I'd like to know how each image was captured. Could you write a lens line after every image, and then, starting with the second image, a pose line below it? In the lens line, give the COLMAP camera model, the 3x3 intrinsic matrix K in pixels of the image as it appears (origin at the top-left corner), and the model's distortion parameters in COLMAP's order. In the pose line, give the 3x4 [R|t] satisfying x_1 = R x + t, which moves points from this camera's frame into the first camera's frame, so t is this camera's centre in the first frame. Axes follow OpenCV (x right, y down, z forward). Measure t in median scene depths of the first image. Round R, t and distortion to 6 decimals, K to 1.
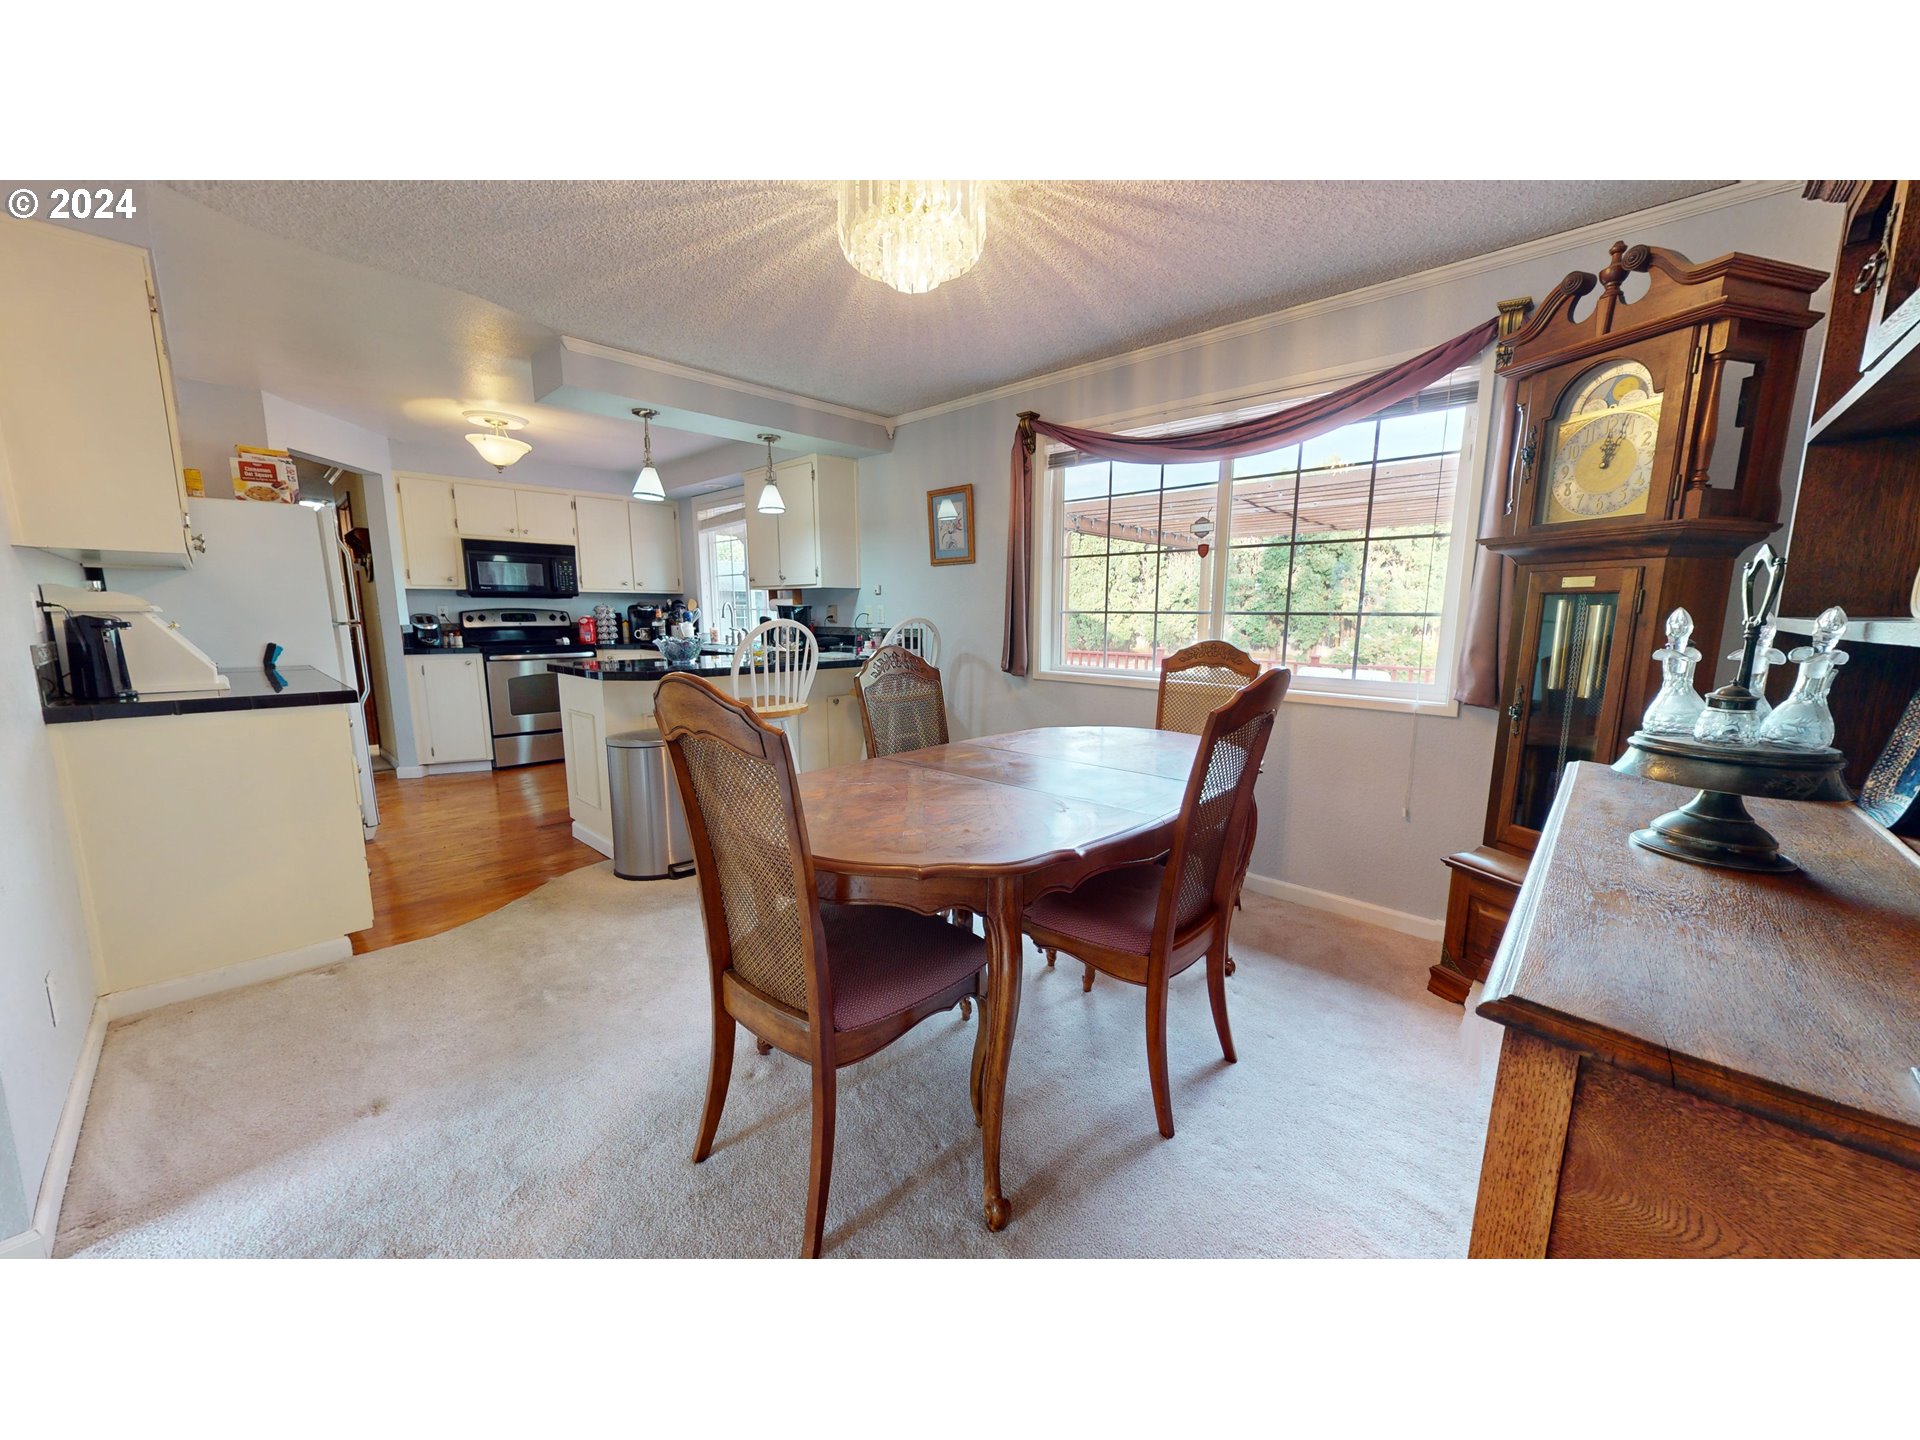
lens RADIAL K [[708.5, 0, 957.3], [0, 708.5, 720.3], [0, 0, 1]] dist [0.003540, -0.000251]
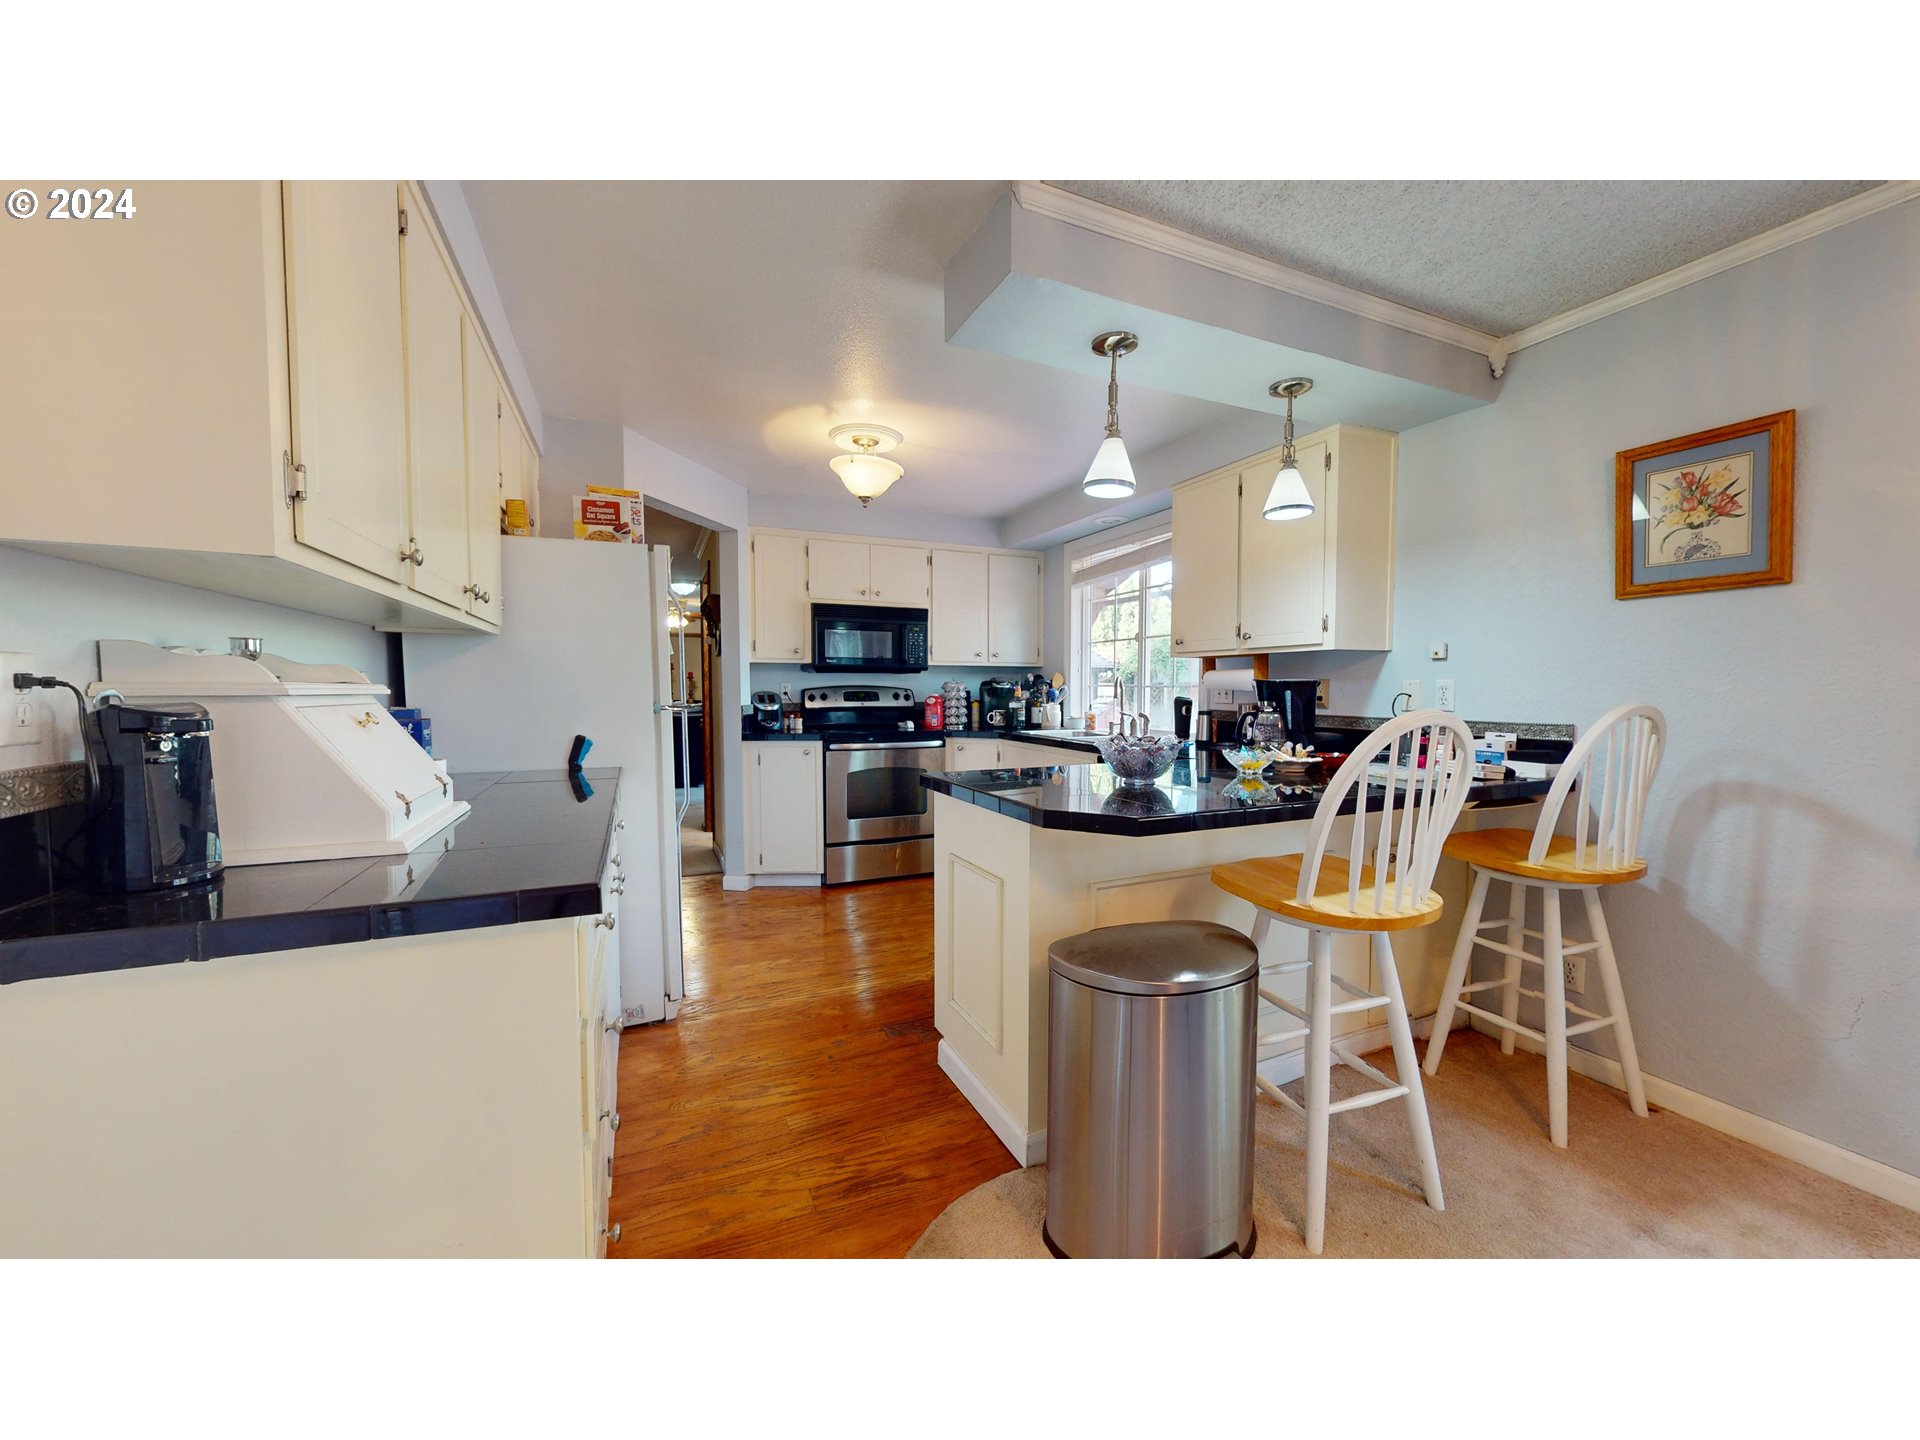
lens RADIAL K [[708.5, 0, 959.7], [0, 708.5, 720.2], [0, 0, 1]] dist [0.003540, -0.000251]
pose [[0.928917, 0.016828, -0.369905, -0.231351], [-0.056107, 0.993829, -0.095686, -0.050367], [0.366012, 0.109638, 0.924129, 0.316993]]
